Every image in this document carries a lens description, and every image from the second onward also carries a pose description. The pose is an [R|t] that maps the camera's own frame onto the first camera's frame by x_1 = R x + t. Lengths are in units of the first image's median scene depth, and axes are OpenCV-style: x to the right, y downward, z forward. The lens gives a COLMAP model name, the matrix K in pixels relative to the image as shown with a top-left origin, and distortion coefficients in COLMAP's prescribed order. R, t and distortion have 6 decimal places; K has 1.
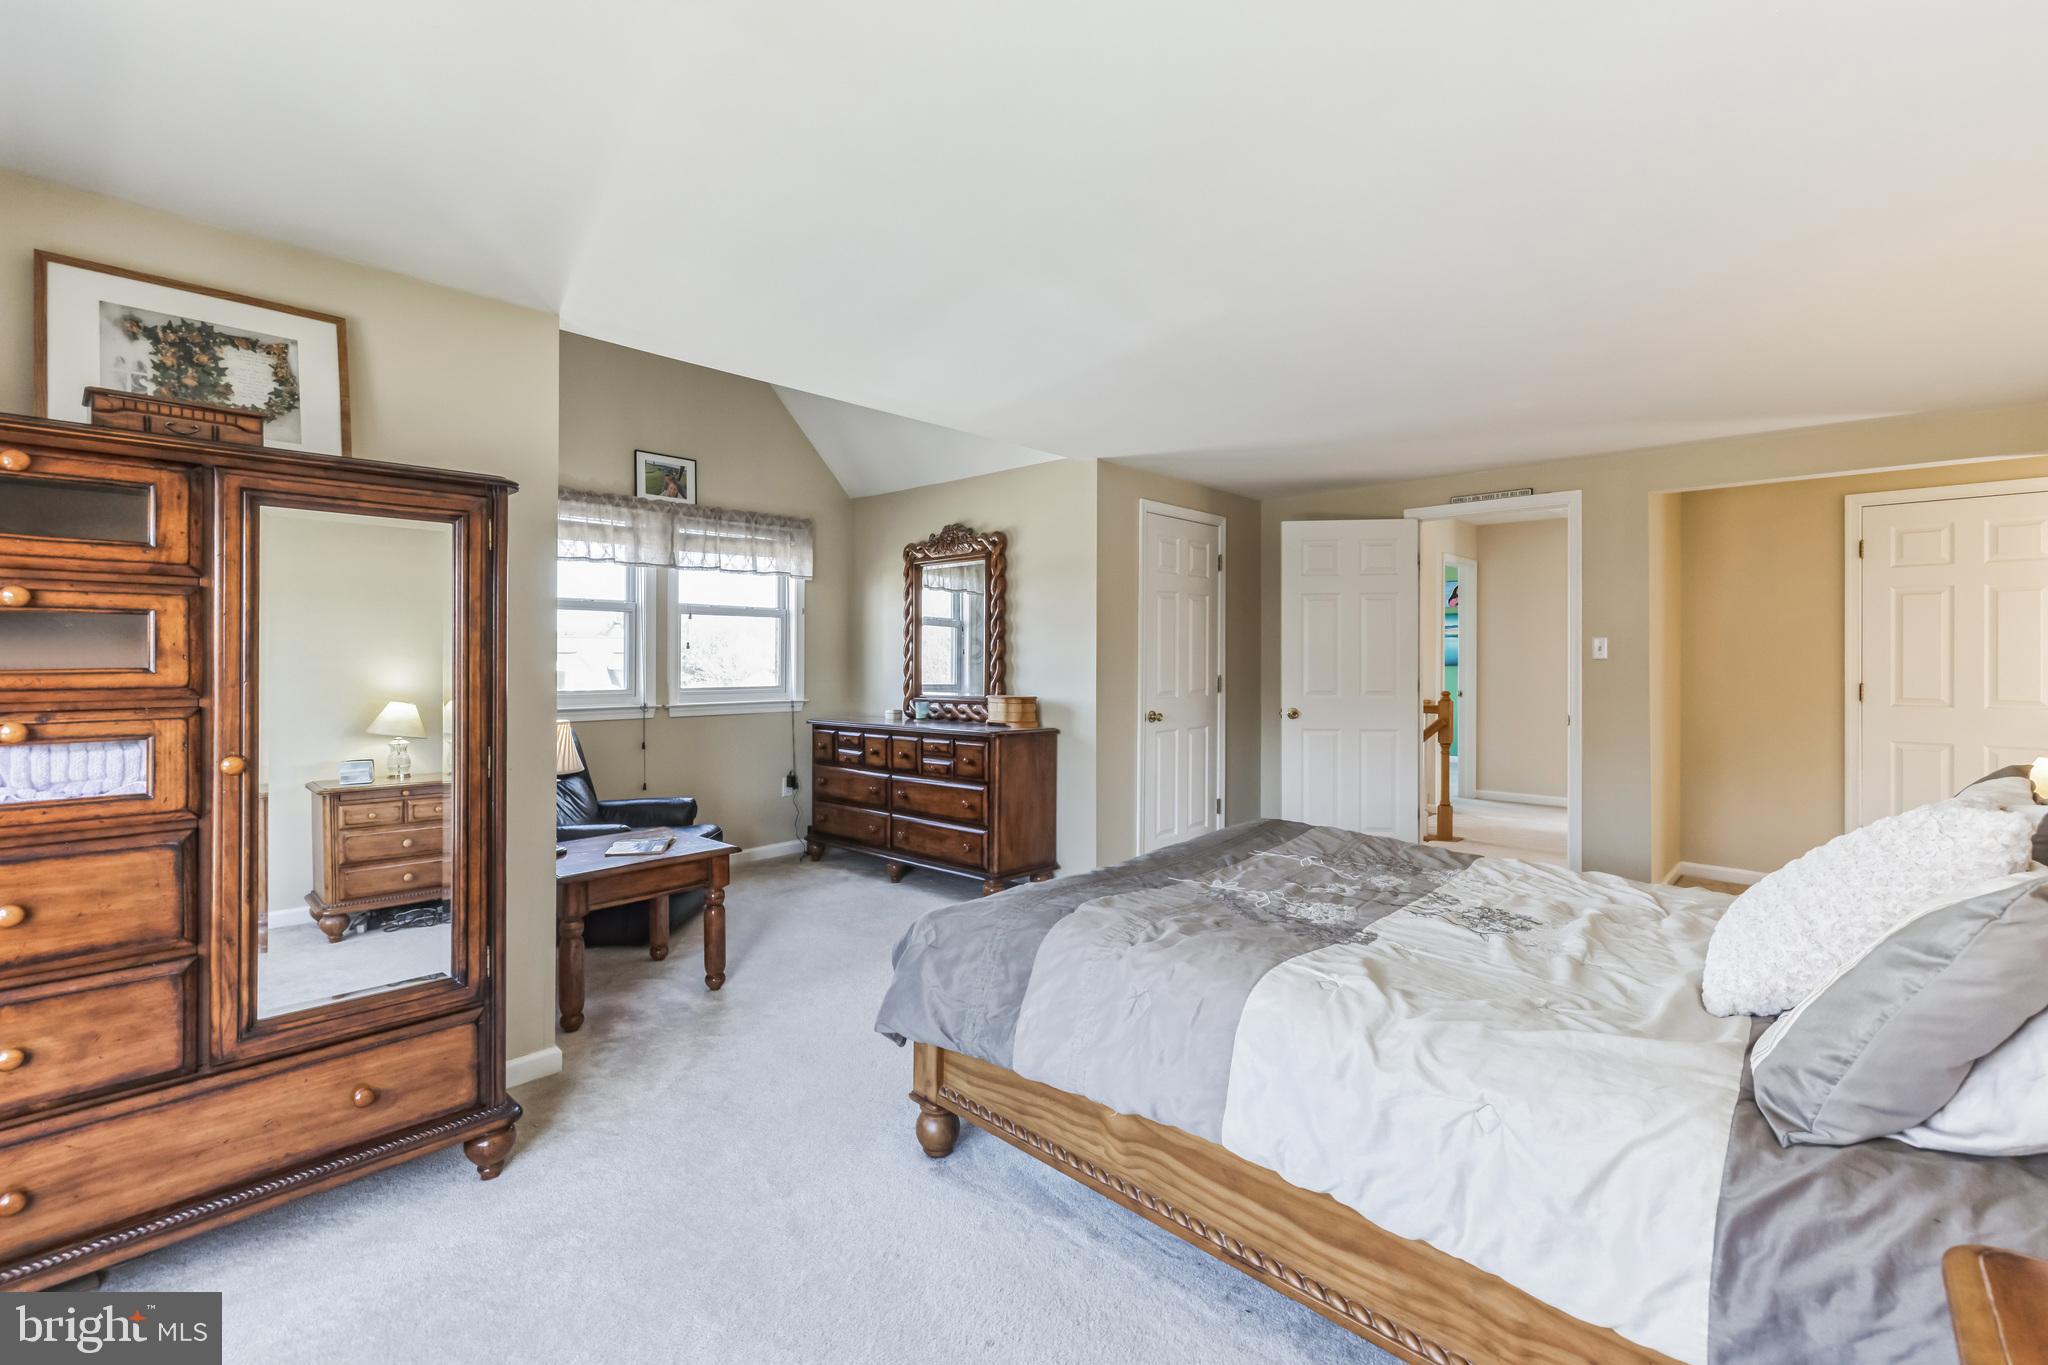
lens RADIAL K [[888.0, 0, 1021.1], [0, 888.0, 667.2], [0, 0, 1]] dist [0.001262, 0.001573]
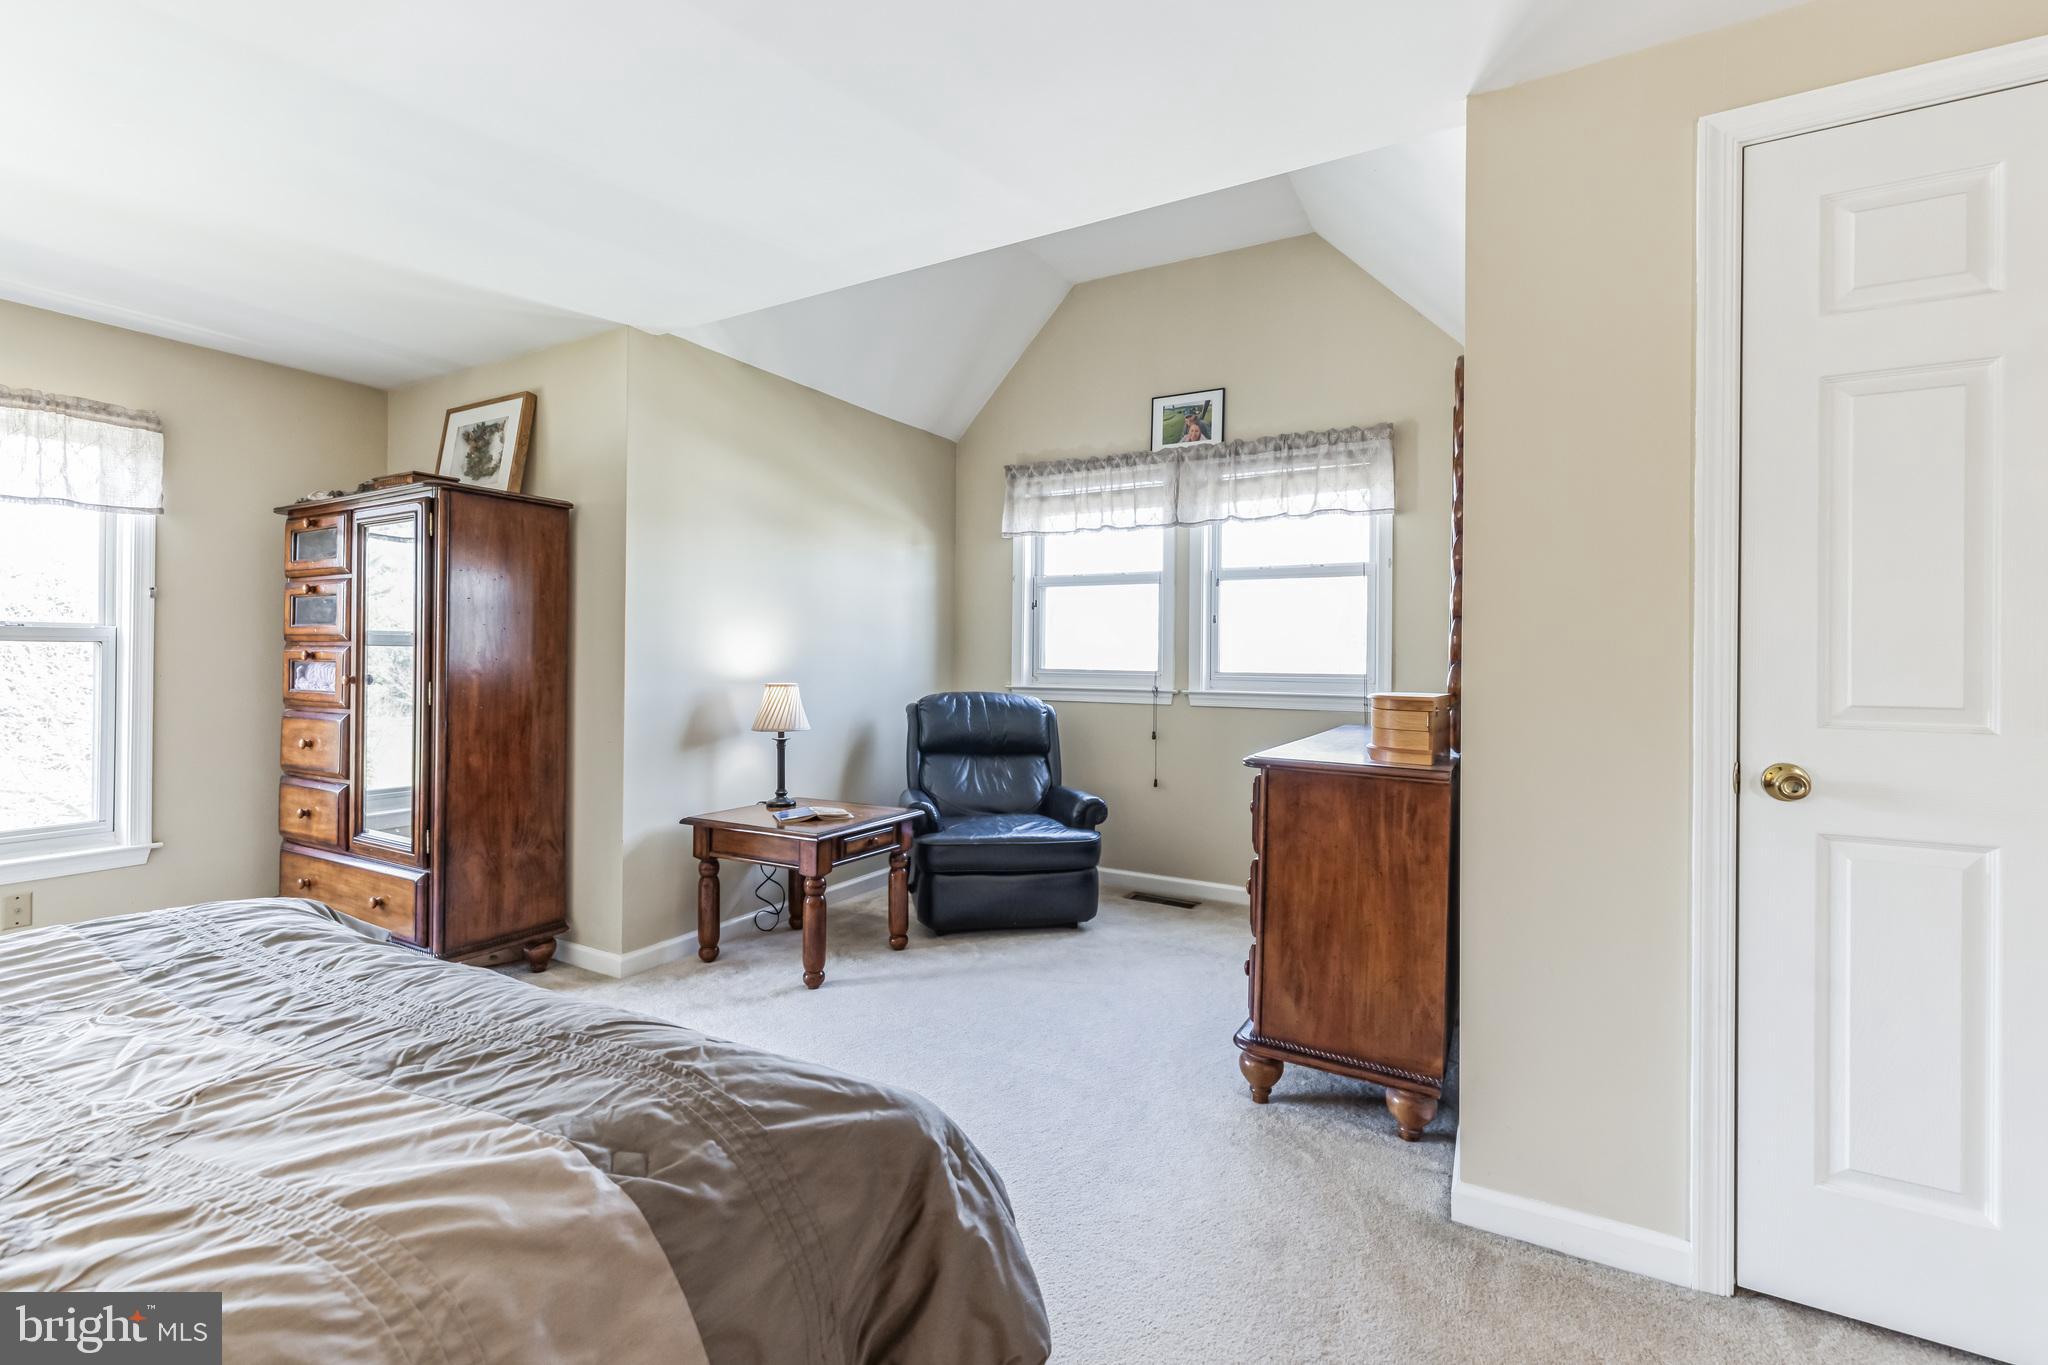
lens RADIAL K [[888.0, 0, 1023.8], [0, 888.0, 668.3], [0, 0, 1]] dist [0.001262, 0.001573]
pose [[0.239188, 0.016163, -0.970839, 0.381936], [-0.020059, 0.999730, 0.011702, 0.014778], [0.970766, 0.016675, 0.239447, 0.650833]]
